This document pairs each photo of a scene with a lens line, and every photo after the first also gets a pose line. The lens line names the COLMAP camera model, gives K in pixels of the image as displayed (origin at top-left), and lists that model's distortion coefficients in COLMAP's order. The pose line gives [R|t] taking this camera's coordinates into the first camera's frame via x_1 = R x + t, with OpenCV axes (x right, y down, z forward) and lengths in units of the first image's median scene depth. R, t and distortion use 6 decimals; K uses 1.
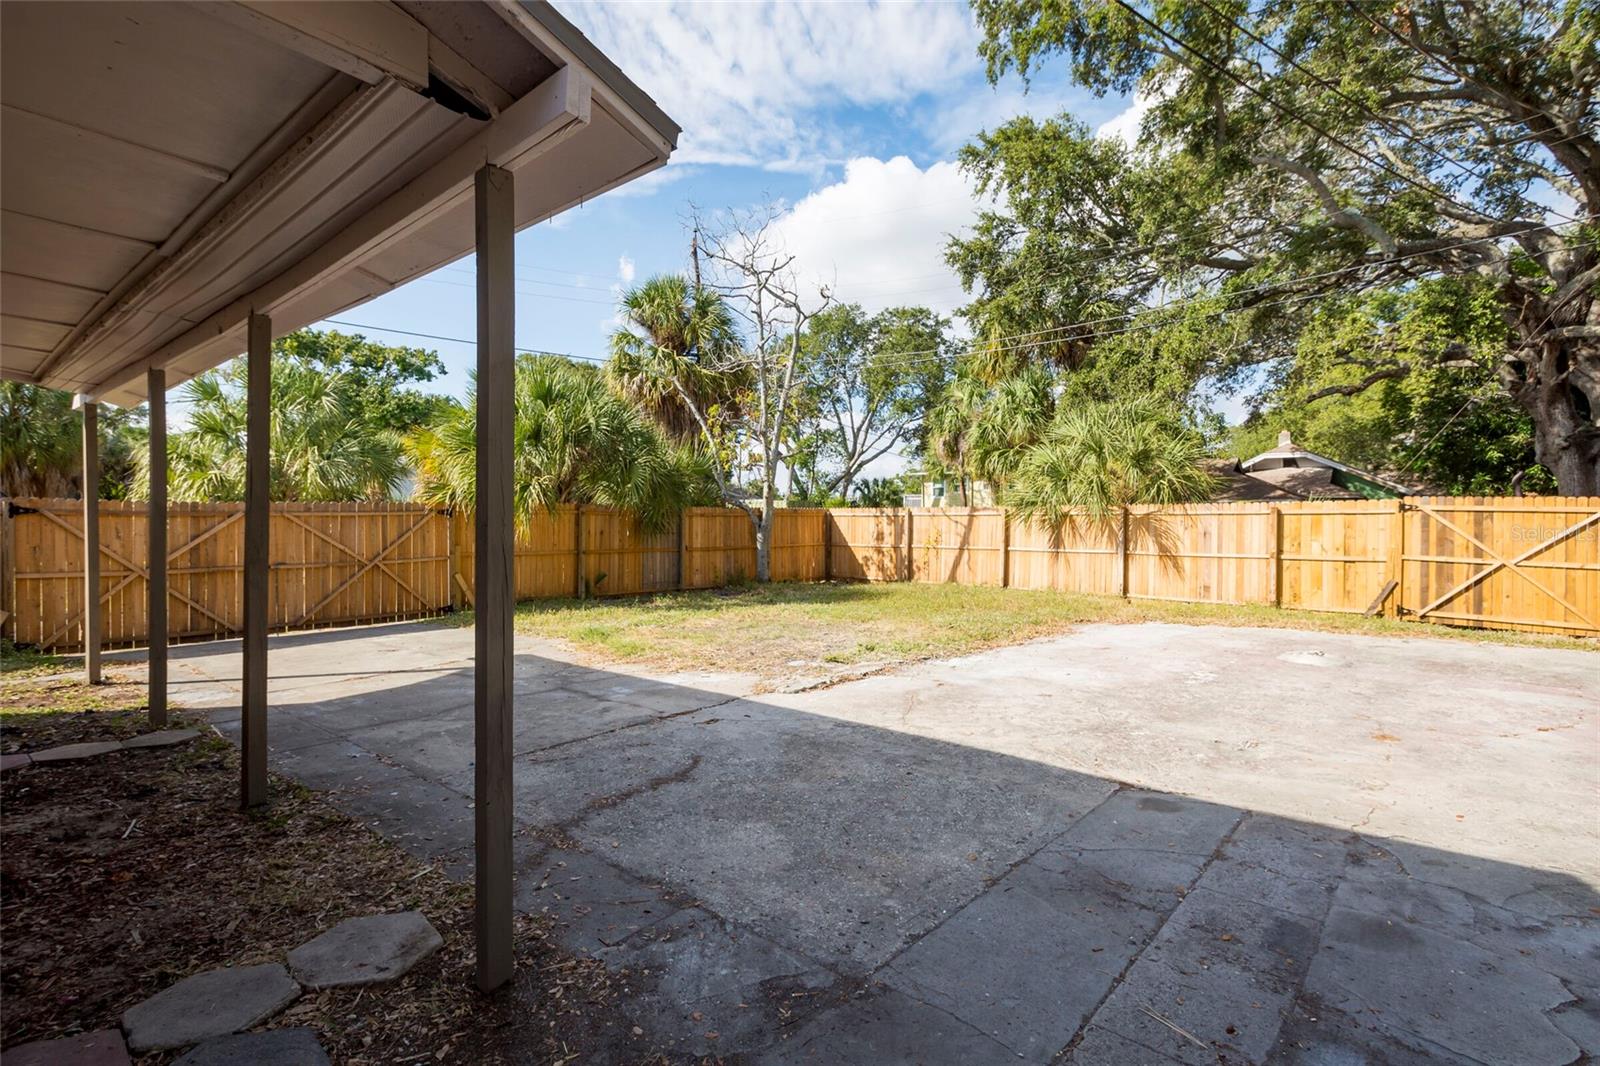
lens RADIAL K [[735.3, 0, 800.0], [0, 735.3, 533.0], [0, 0, 1]] dist [0.000516, -0.000087]
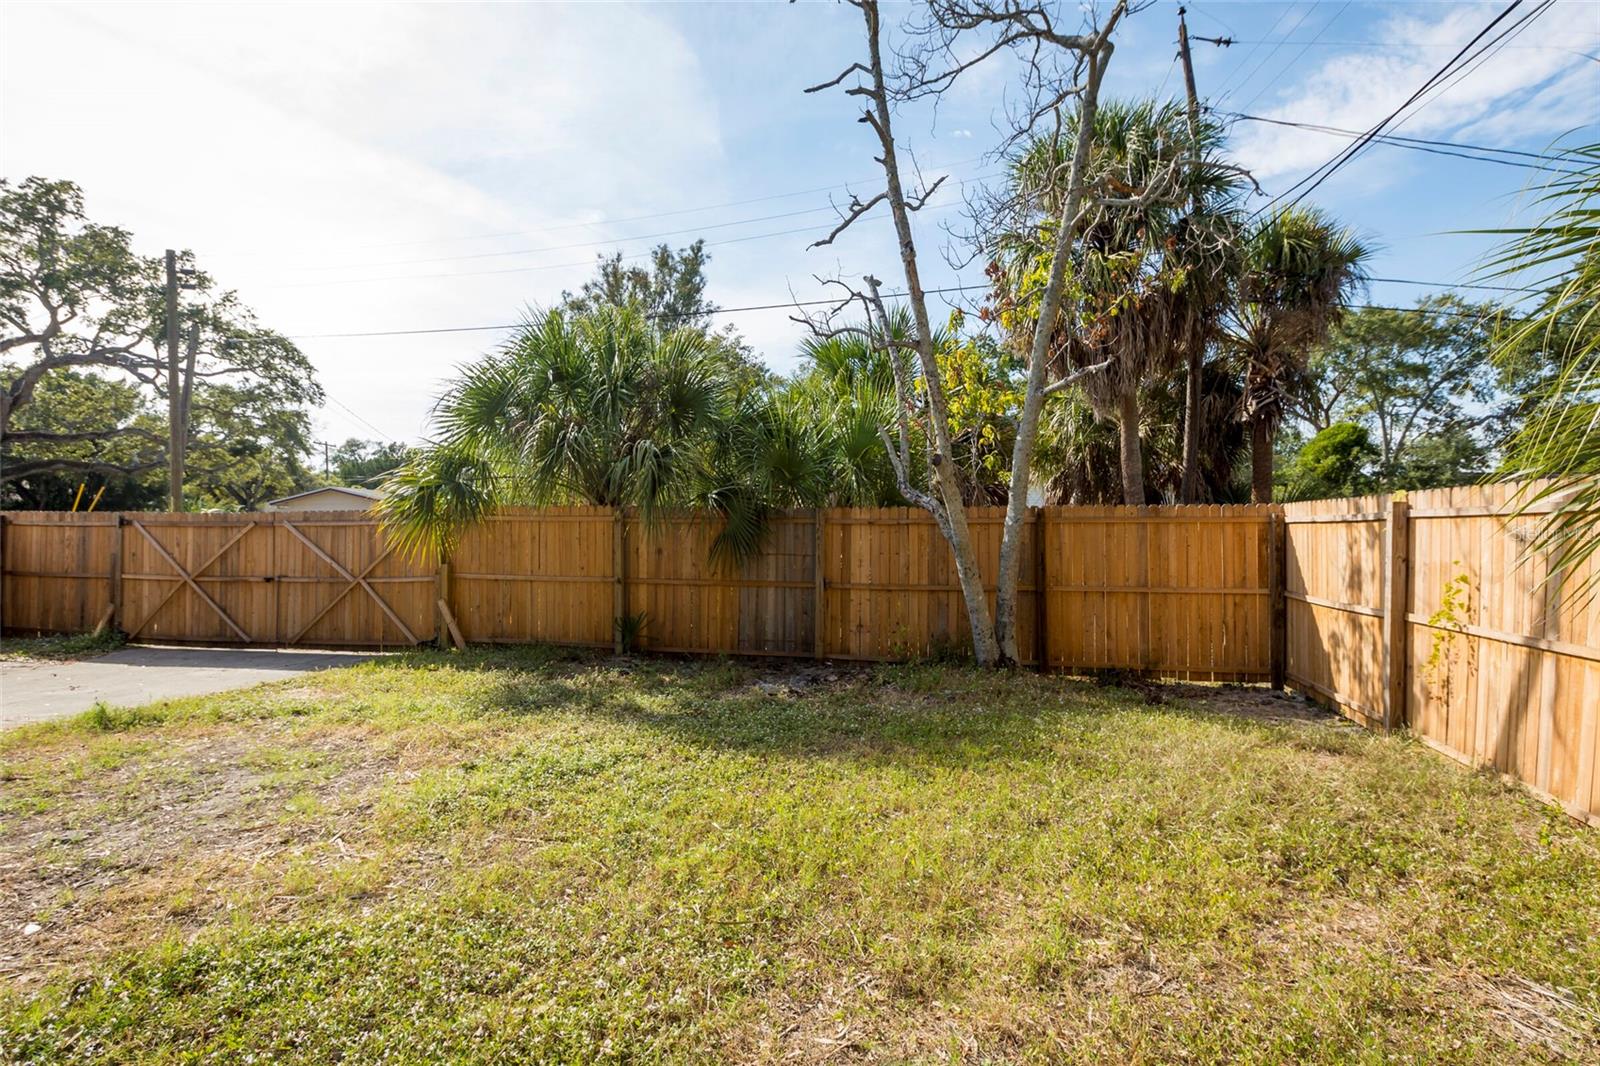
lens RADIAL K [[799.0, 0, 793.7], [0, 799.0, 528.7], [0, 0, 1]] dist [0.001925, -0.000659]
pose [[0.514340, -0.003498, -0.857579, 0.322259], [-0.015835, 0.999782, -0.013575, -0.010971], [0.857440, 0.020562, 0.514173, 0.642168]]
